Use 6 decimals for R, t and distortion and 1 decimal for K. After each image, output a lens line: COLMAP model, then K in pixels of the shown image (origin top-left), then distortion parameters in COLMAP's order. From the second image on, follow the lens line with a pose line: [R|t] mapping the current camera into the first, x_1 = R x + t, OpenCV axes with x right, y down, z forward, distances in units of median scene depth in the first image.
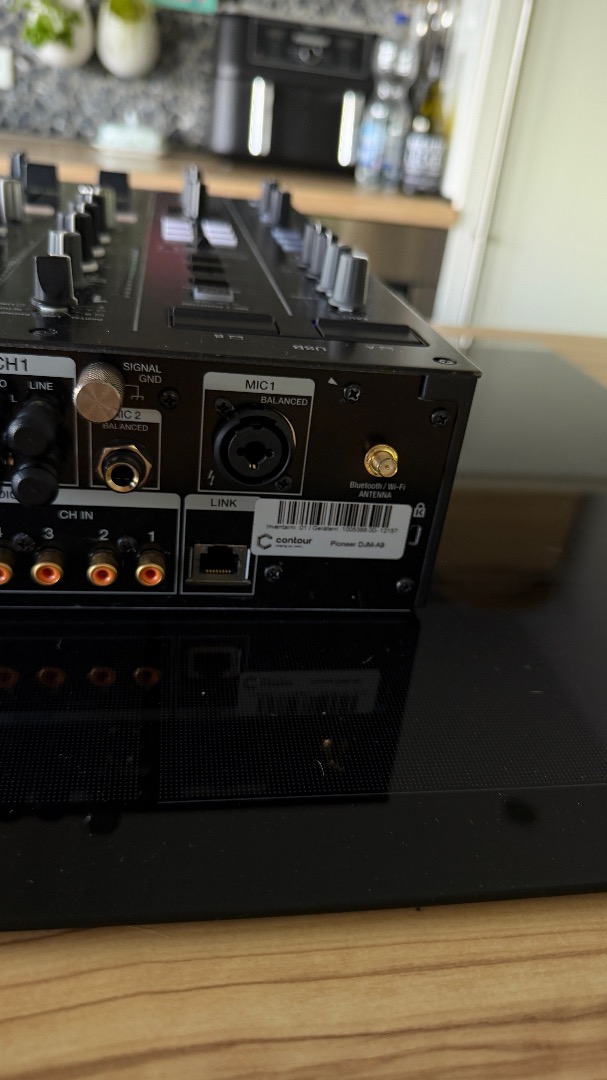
lens RADIAL K [[772.9, 0, 305.8], [0, 772.9, 530.3], [0, 0, 1]] dist [0.023211, -0.072994]
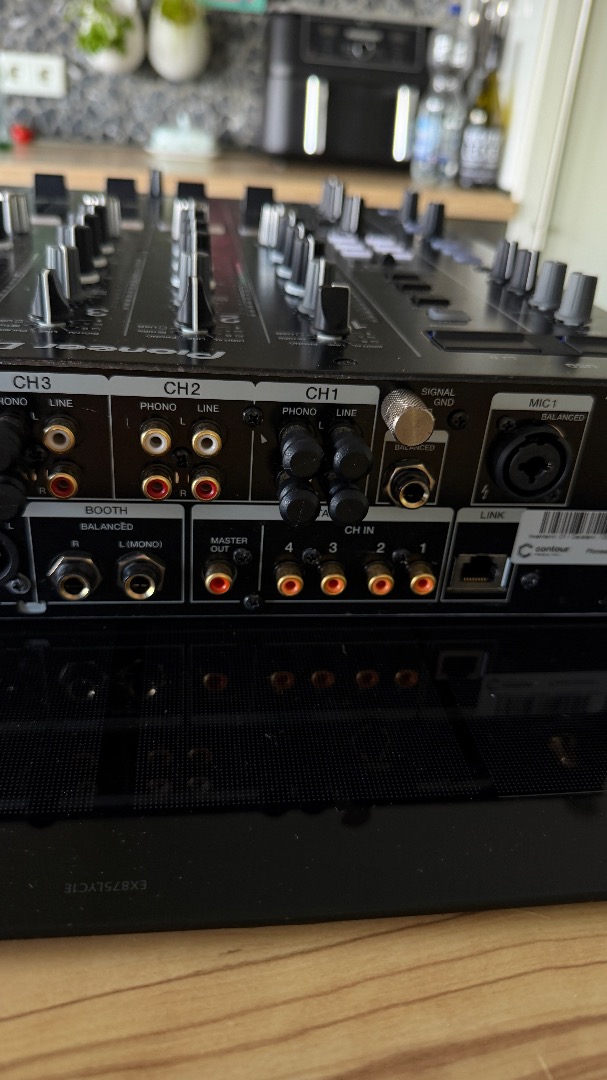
lens RADIAL K [[772.9, 0, 302.2], [0, 772.9, 540.4], [0, 0, 1]] dist [0.023211, -0.072994]
pose [[0.998799, -0.020159, -0.044650, -0.043657], [0.020956, 0.999628, 0.017449, -0.003400], [0.044281, -0.018364, 0.998850, -0.009357]]
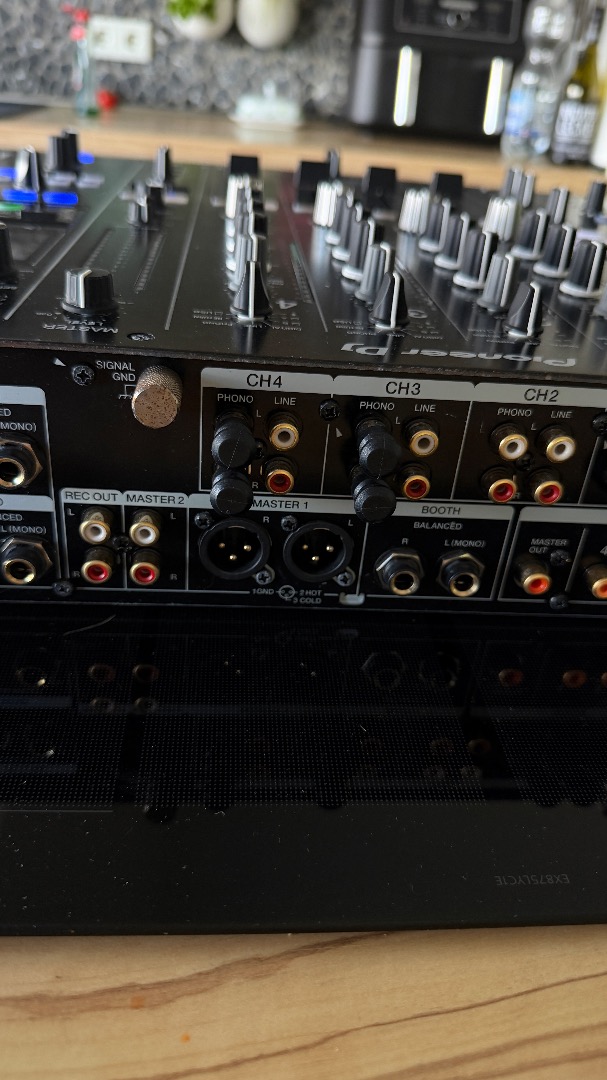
lens RADIAL K [[772.9, 0, 307.7], [0, 772.9, 534.8], [0, 0, 1]] dist [0.023211, -0.072994]
pose [[0.996317, 0.017220, -0.084000, -0.095900], [-0.013286, 0.998799, 0.047169, -0.008762], [0.084711, -0.045879, 0.995349, -0.016347]]
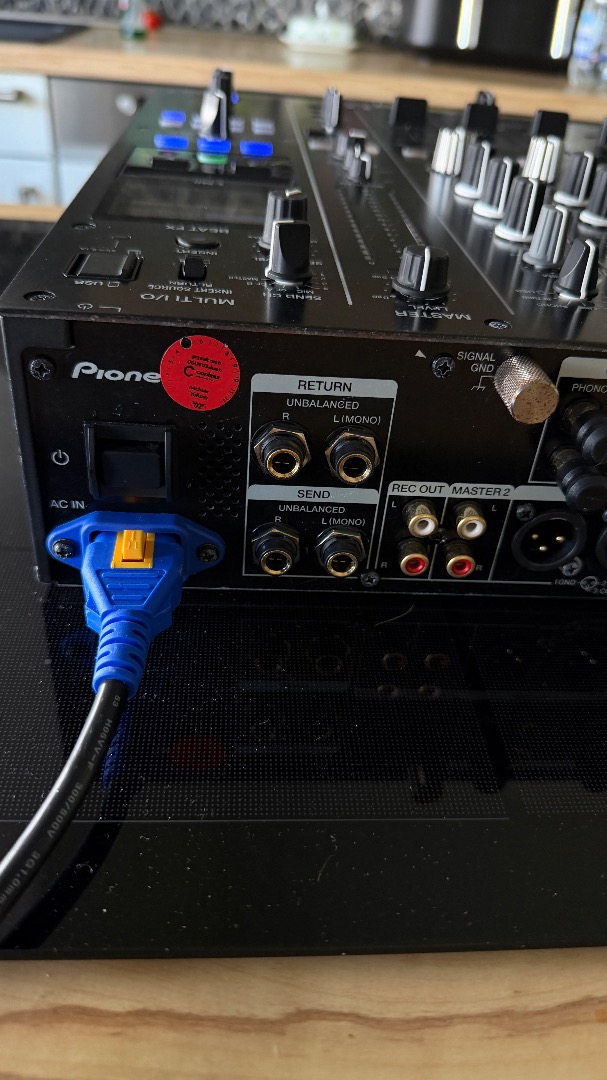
lens RADIAL K [[772.9, 0, 309.9], [0, 772.9, 536.6], [0, 0, 1]] dist [0.023211, -0.072994]
pose [[0.995153, 0.030531, -0.093479, -0.153268], [-0.018147, 0.991273, 0.130573, -0.017696], [0.096650, -0.128243, 0.987022, -0.016650]]
